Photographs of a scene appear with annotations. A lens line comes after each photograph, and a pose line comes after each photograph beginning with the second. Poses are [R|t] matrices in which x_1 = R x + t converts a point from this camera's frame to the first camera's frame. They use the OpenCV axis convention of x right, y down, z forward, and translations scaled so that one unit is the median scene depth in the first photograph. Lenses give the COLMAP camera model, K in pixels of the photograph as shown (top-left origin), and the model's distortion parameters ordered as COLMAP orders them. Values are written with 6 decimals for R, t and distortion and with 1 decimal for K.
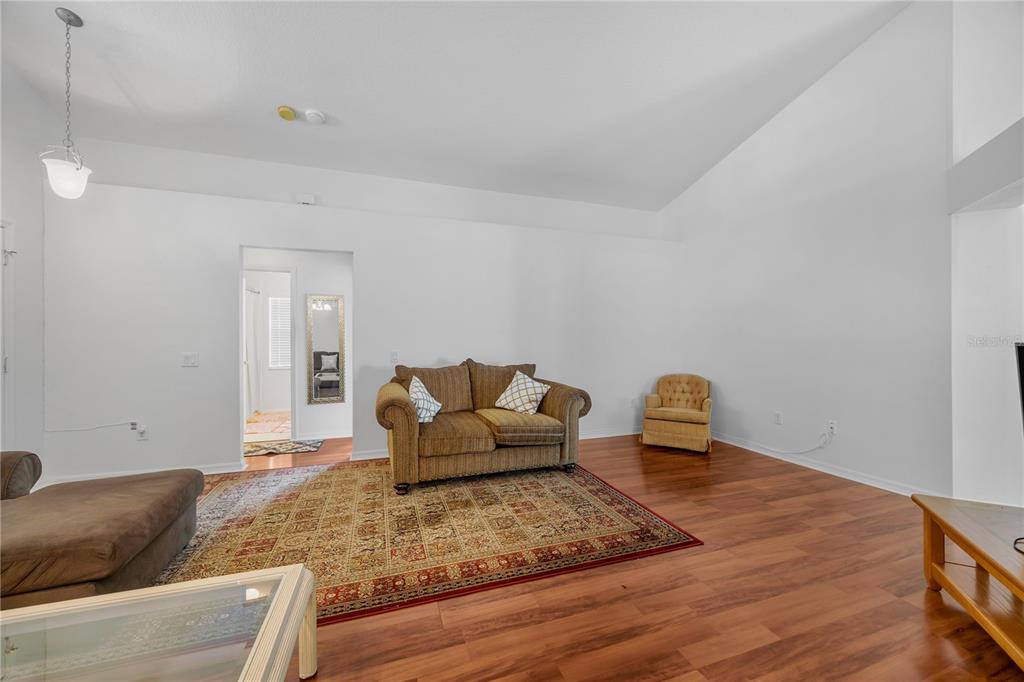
lens RADIAL K [[393.6, 0, 515.4], [0, 393.6, 341.5], [0, 0, 1]] dist [-0.001684, -0.000125]
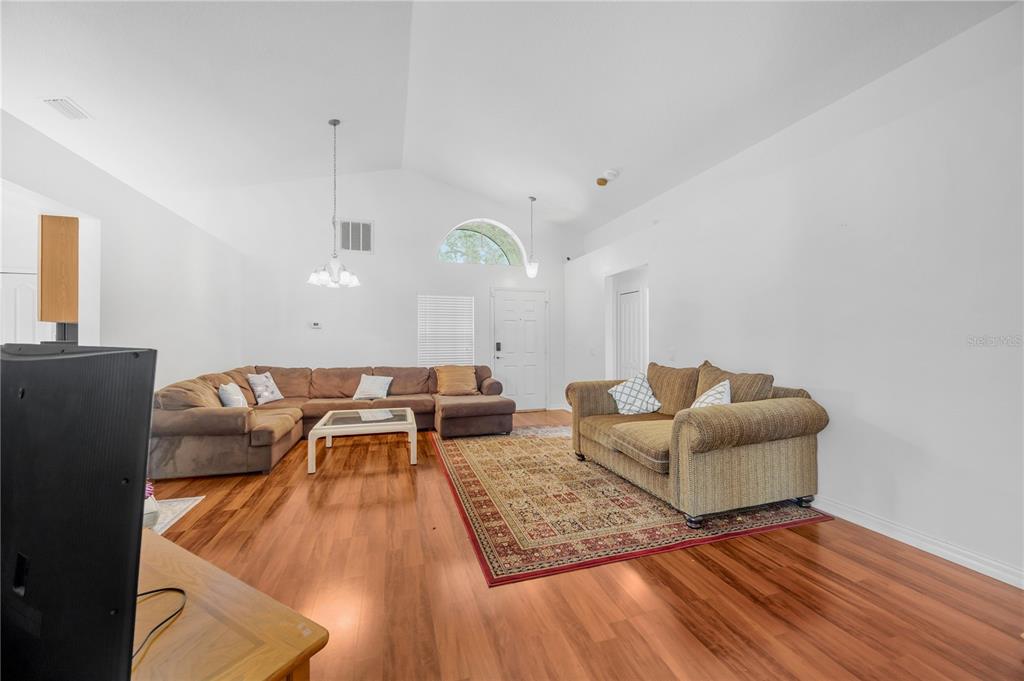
lens RADIAL K [[393.6, 0, 515.4], [0, 393.6, 341.0], [0, 0, 1]] dist [-0.001684, -0.000125]
pose [[-0.031840, 0.003508, -0.999487, 1.069299], [0.001097, 0.999993, 0.003475, -0.004995], [0.999492, -0.000986, -0.031843, 0.888234]]
